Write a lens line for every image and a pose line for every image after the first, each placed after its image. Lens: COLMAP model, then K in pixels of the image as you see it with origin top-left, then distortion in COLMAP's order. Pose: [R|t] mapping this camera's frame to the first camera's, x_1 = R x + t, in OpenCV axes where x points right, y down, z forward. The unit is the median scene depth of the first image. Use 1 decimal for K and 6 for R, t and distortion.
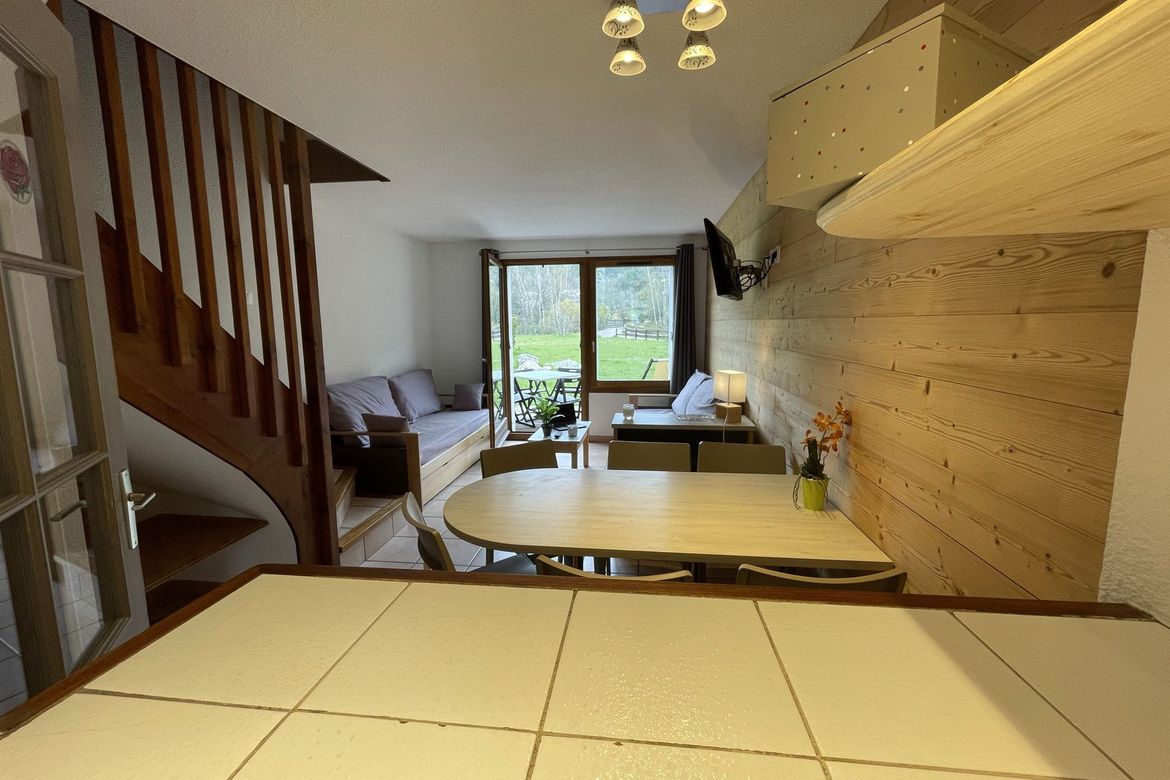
lens RADIAL K [[477.7, 0, 588.8], [0, 477.7, 388.4], [0, 0, 1]] dist [-0.006588, 0.000657]
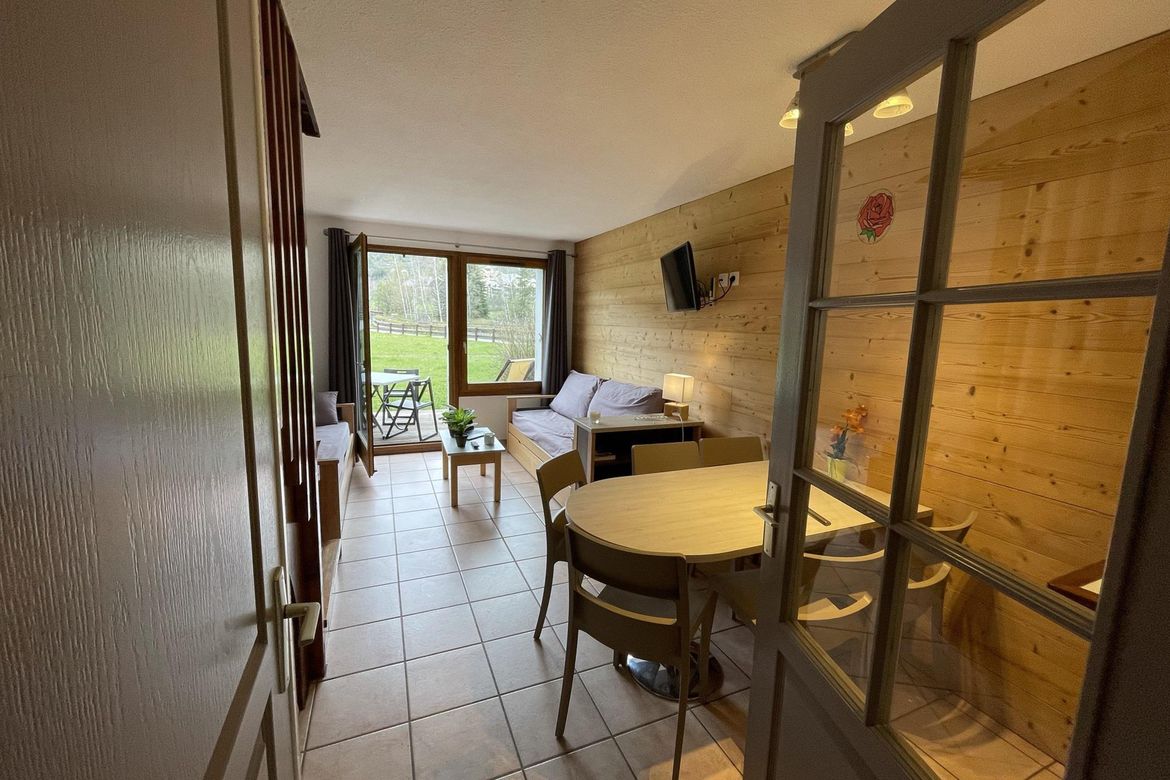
lens RADIAL K [[477.7, 0, 584.2], [0, 477.7, 388.8], [0, 0, 1]] dist [-0.006588, 0.000657]
pose [[0.864455, -0.034693, 0.501512, -0.616379], [0.029302, 0.999397, 0.018627, -0.040195], [-0.501856, -0.001407, 0.864950, 0.163782]]
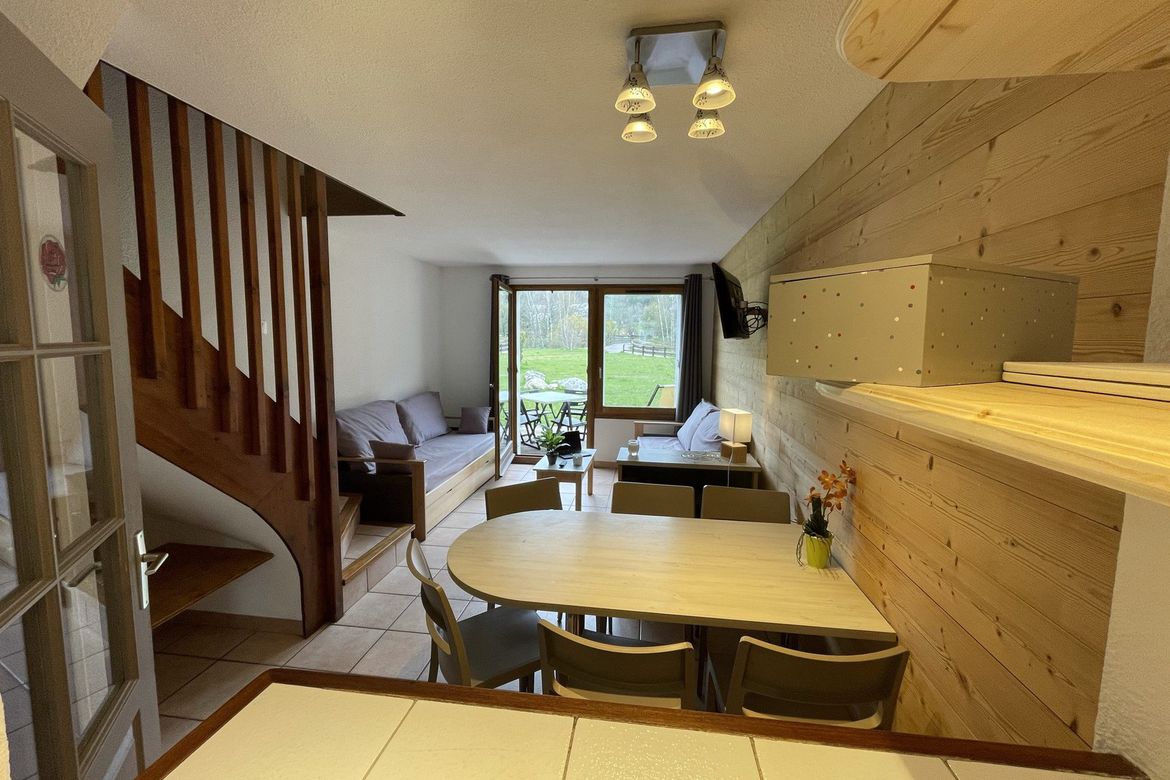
lens RADIAL K [[477.7, 0, 588.6], [0, 477.7, 387.4], [0, 0, 1]] dist [-0.006588, 0.000657]
pose [[0.999650, 0.022611, -0.013730, -0.000509], [-0.023001, 0.999316, -0.028965, -0.062928], [0.013066, 0.029270, 0.999486, -0.010185]]
